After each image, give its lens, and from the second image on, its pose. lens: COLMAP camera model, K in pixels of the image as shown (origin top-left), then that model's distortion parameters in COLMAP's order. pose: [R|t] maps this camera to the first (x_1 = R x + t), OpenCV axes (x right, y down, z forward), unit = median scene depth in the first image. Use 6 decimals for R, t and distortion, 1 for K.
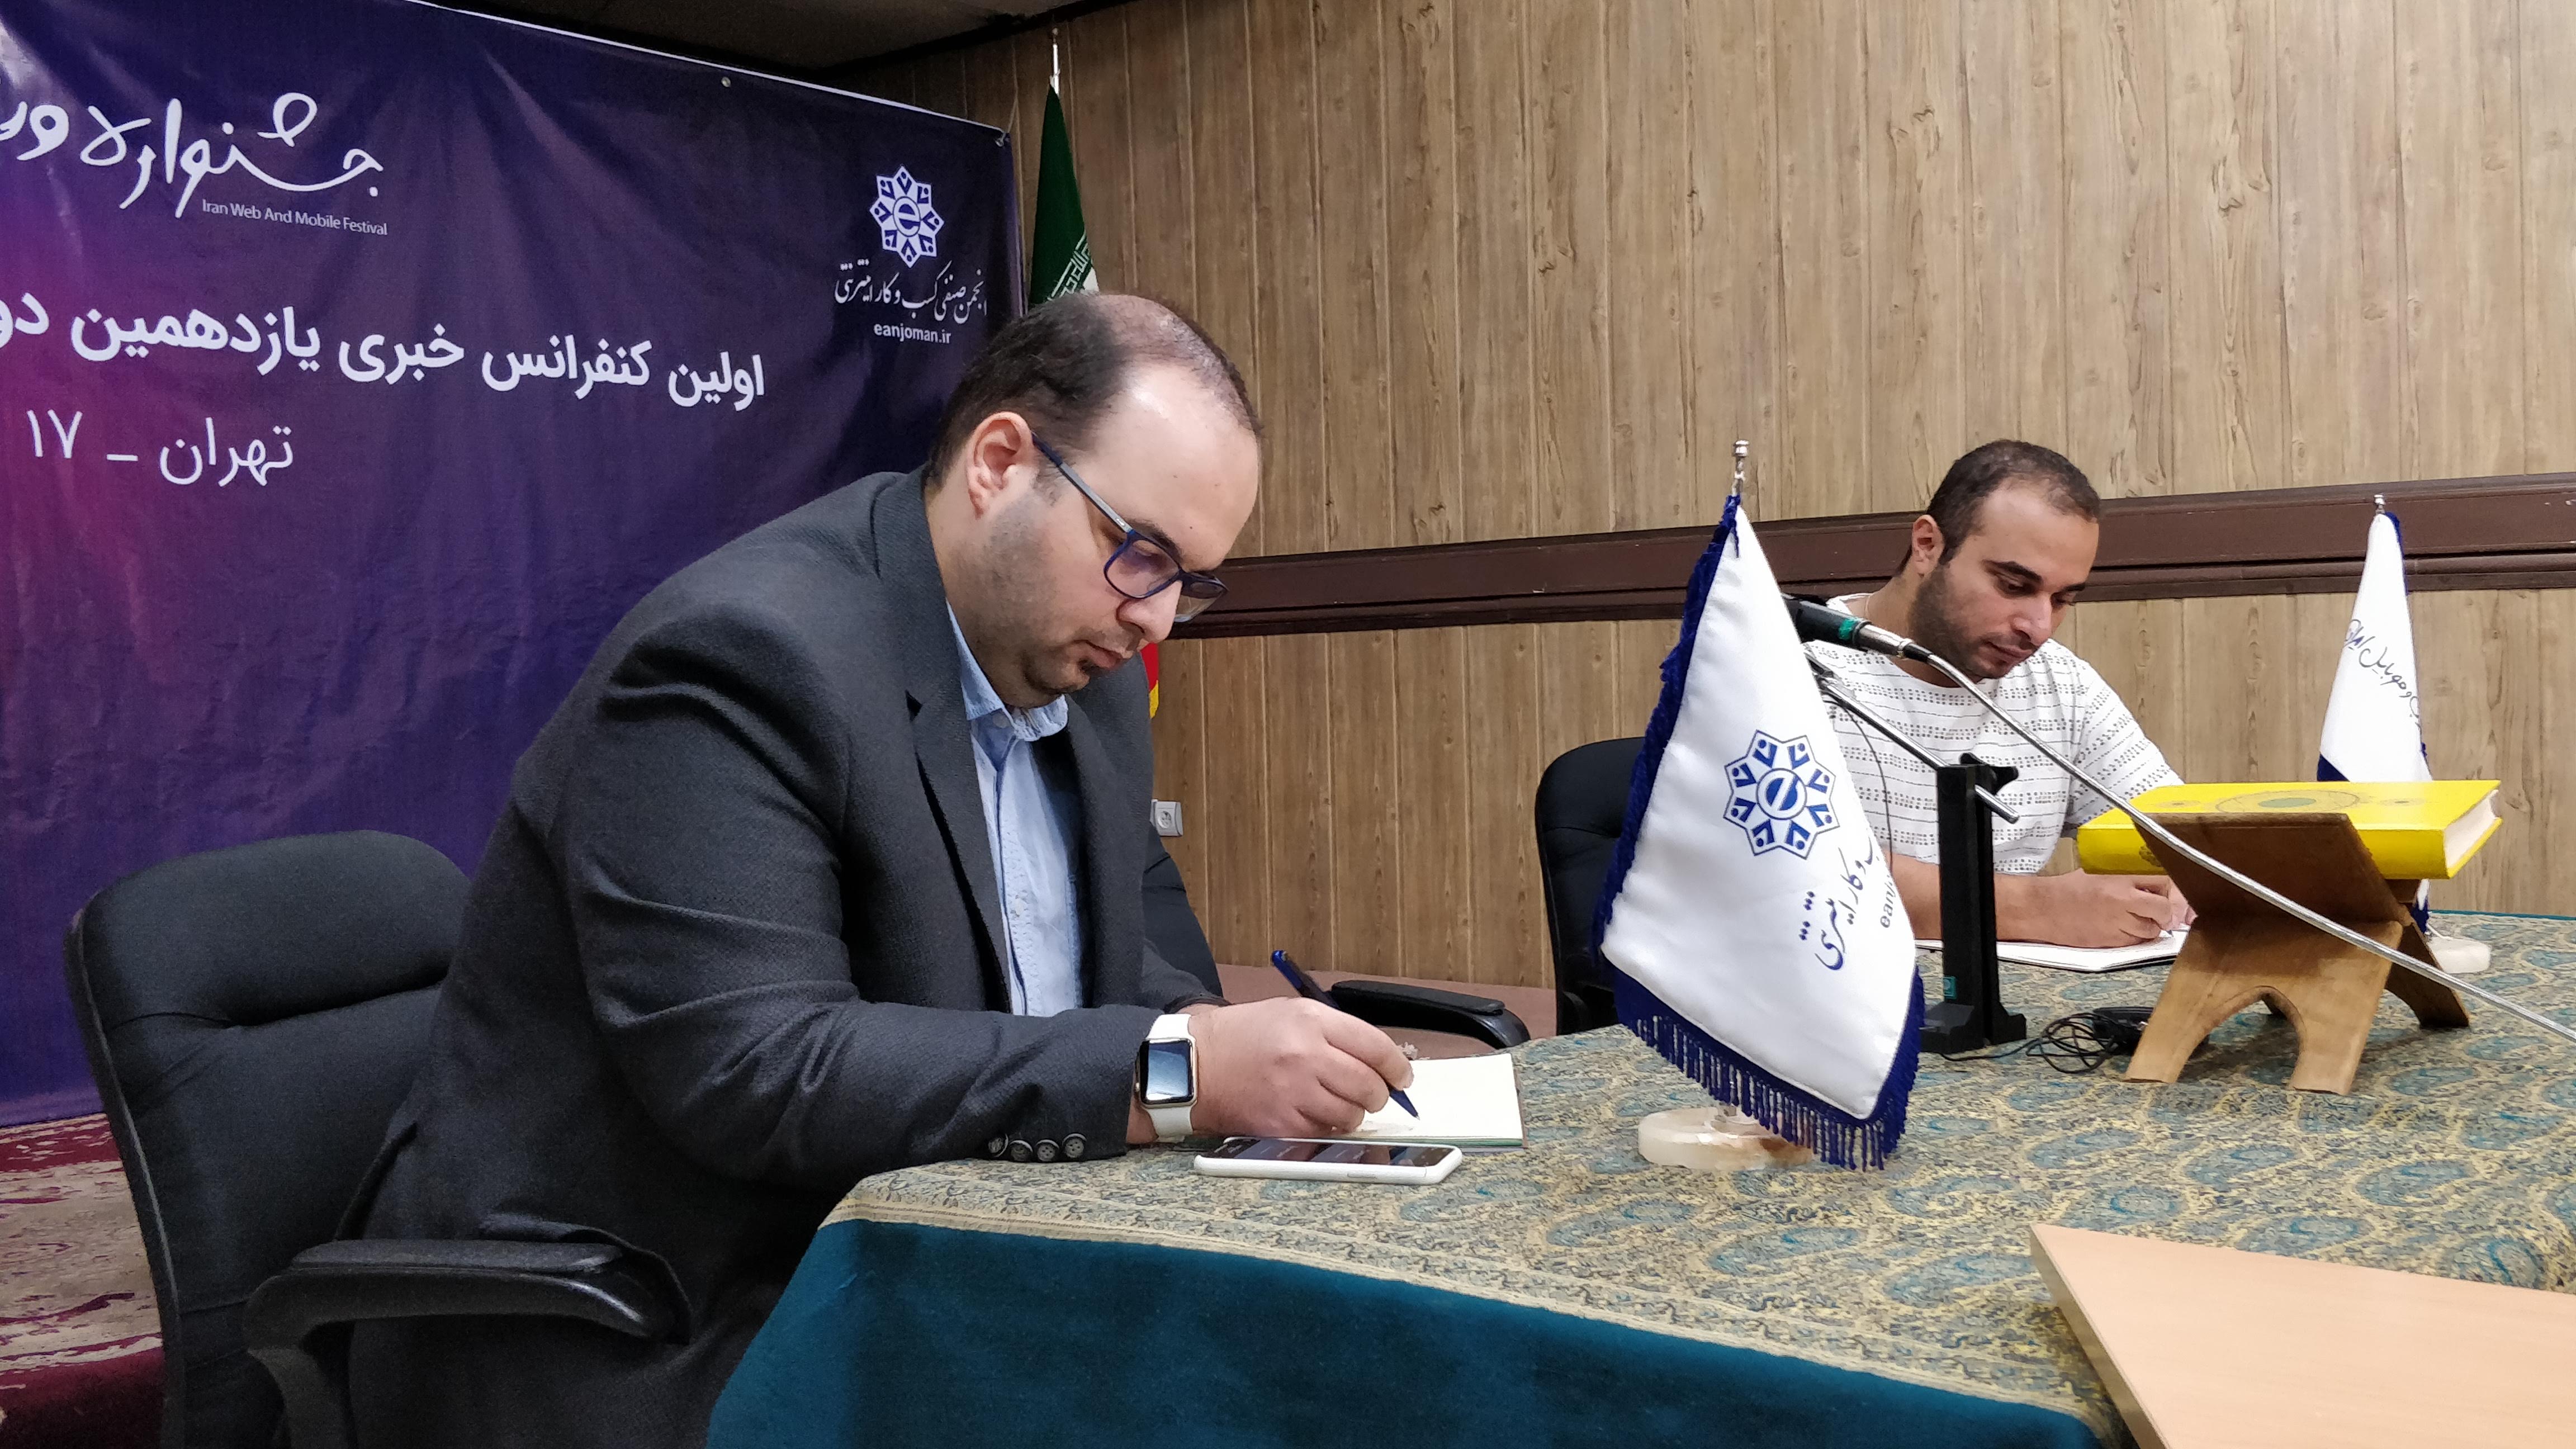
lens RADIAL K [[2575.8, 0, 1305.9], [0, 2575.8, 790.4], [0, 0, 1]] dist [0.026136, 0.000000]
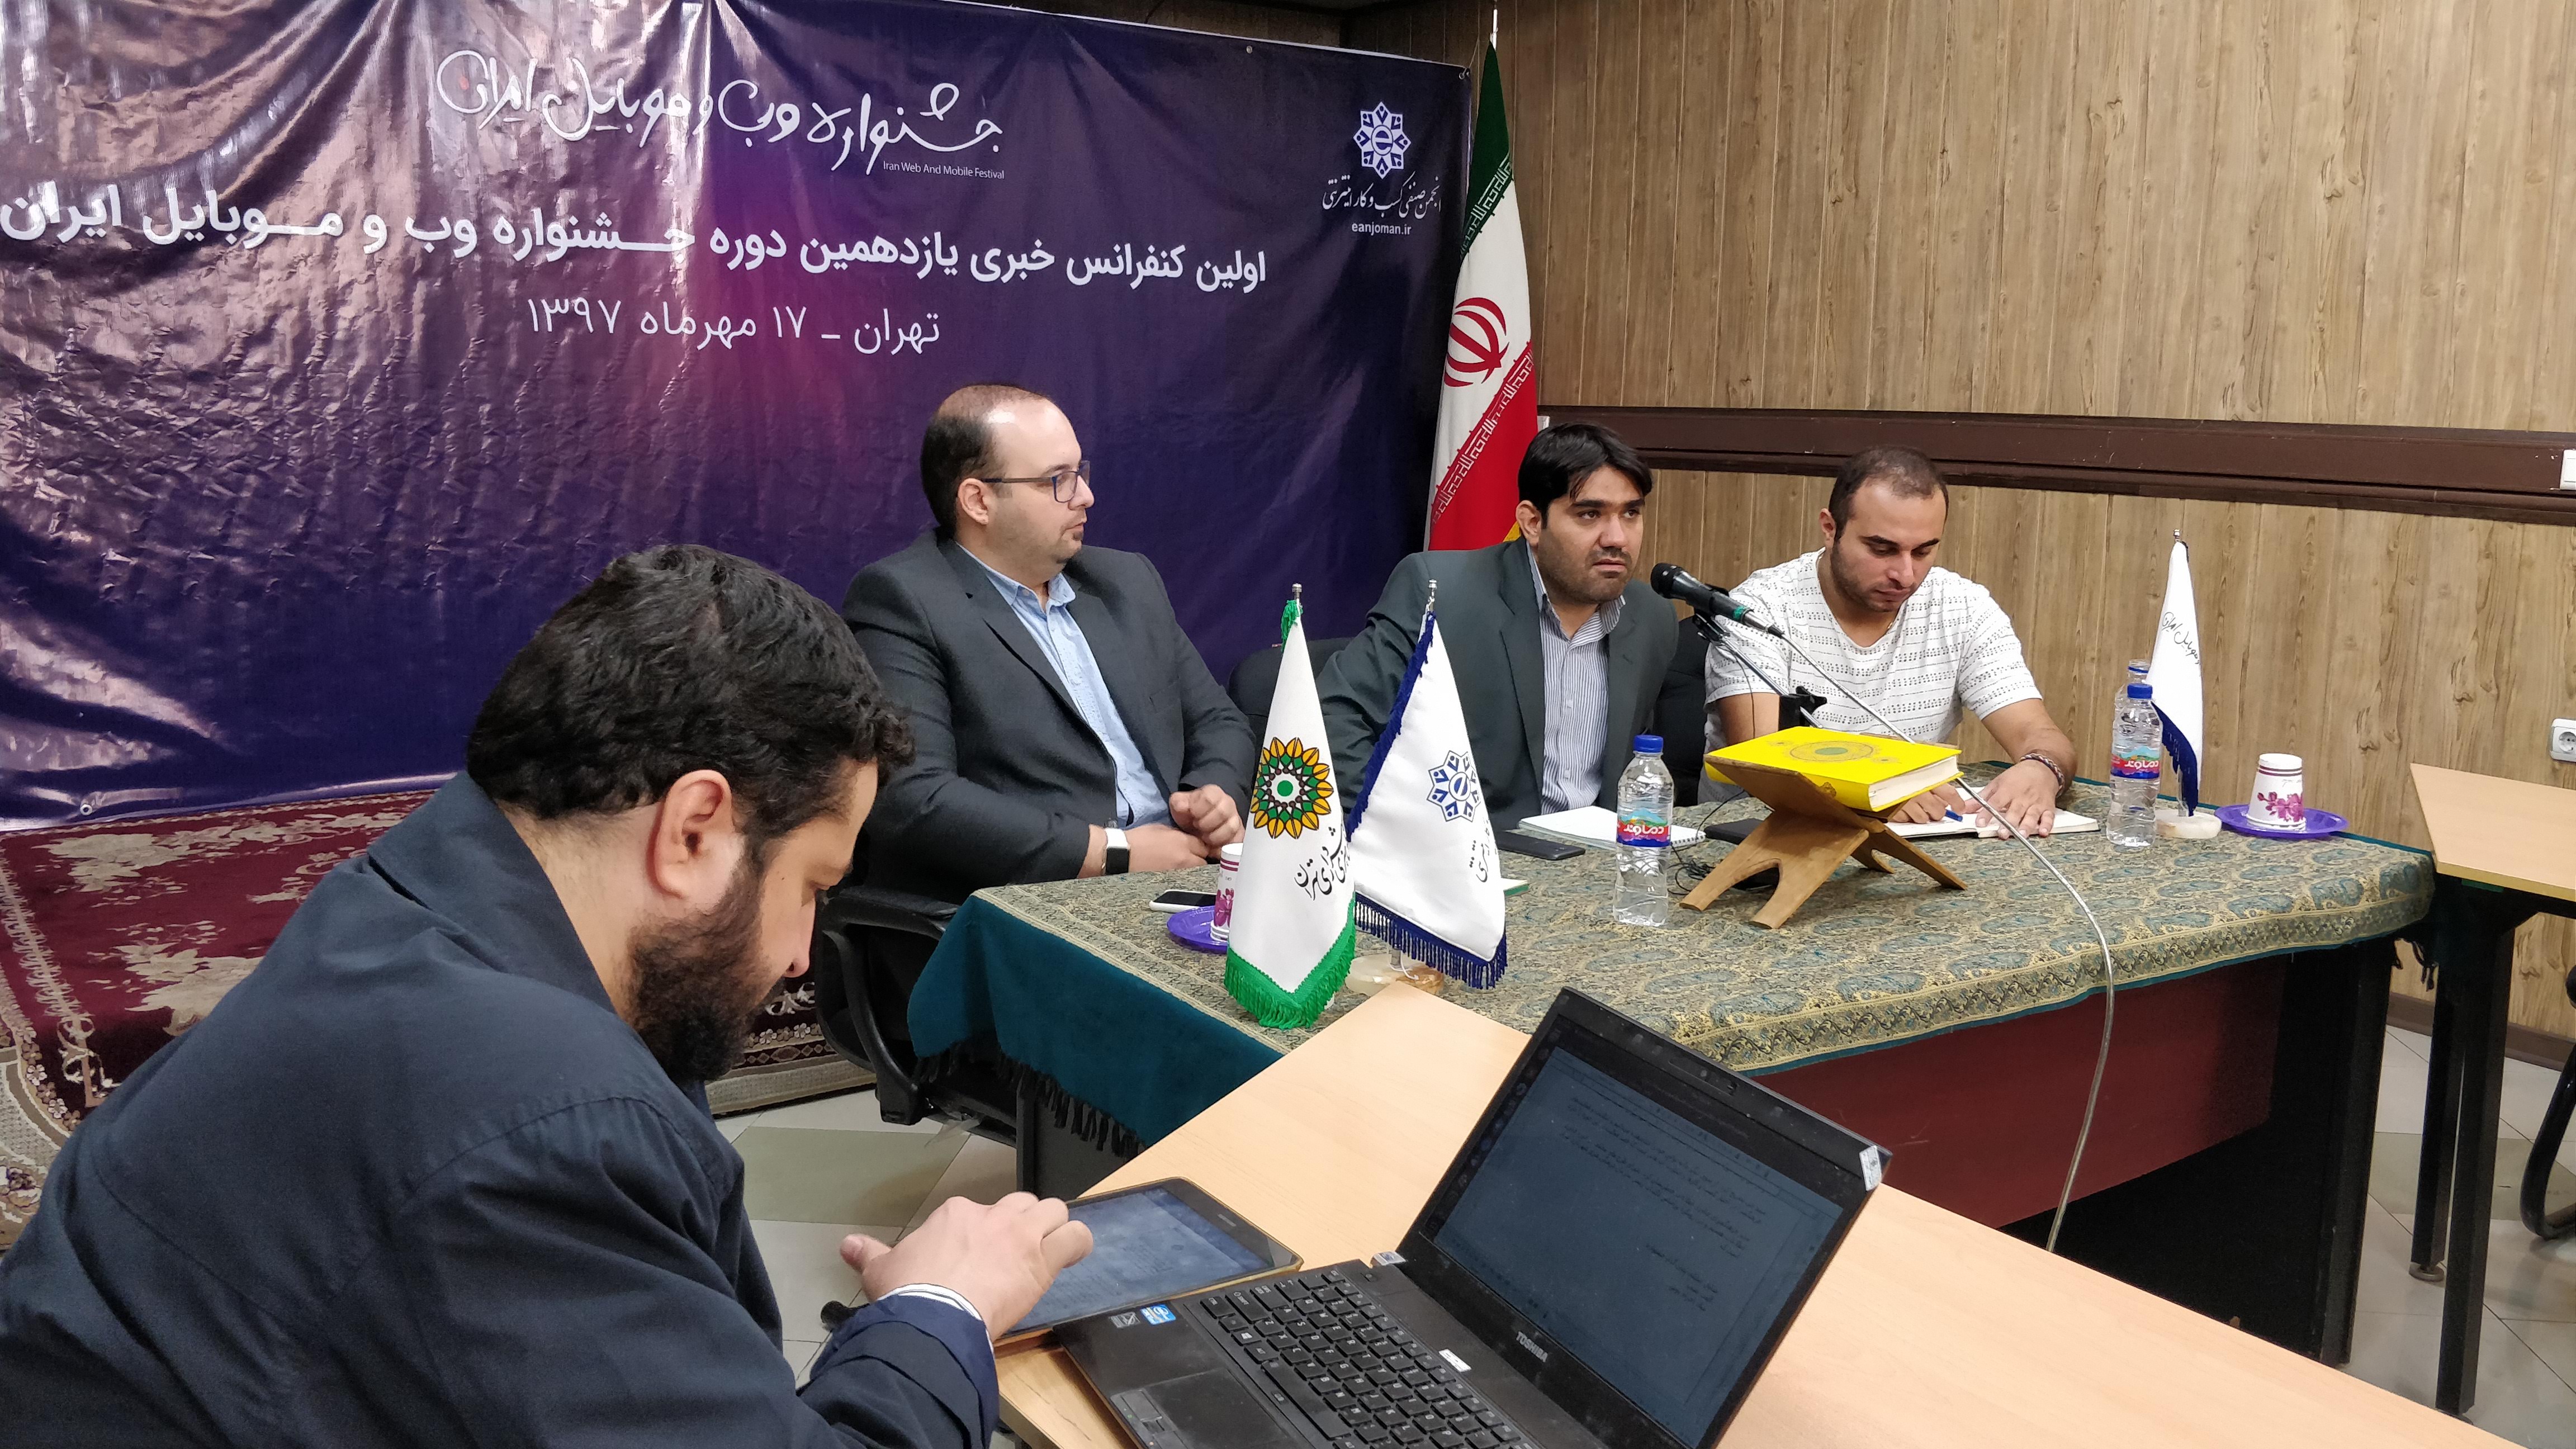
lens RADIAL K [[2090.8, 0, 1305.8], [0, 2090.8, 723.5], [0, 0, 1]] dist [0.066746, -0.098690]
pose [[0.967025, 0.073963, -0.243706, 0.123810], [-0.045368, 0.991624, 0.120931, -0.062384], [0.250609, -0.105887, 0.962280, -0.133599]]
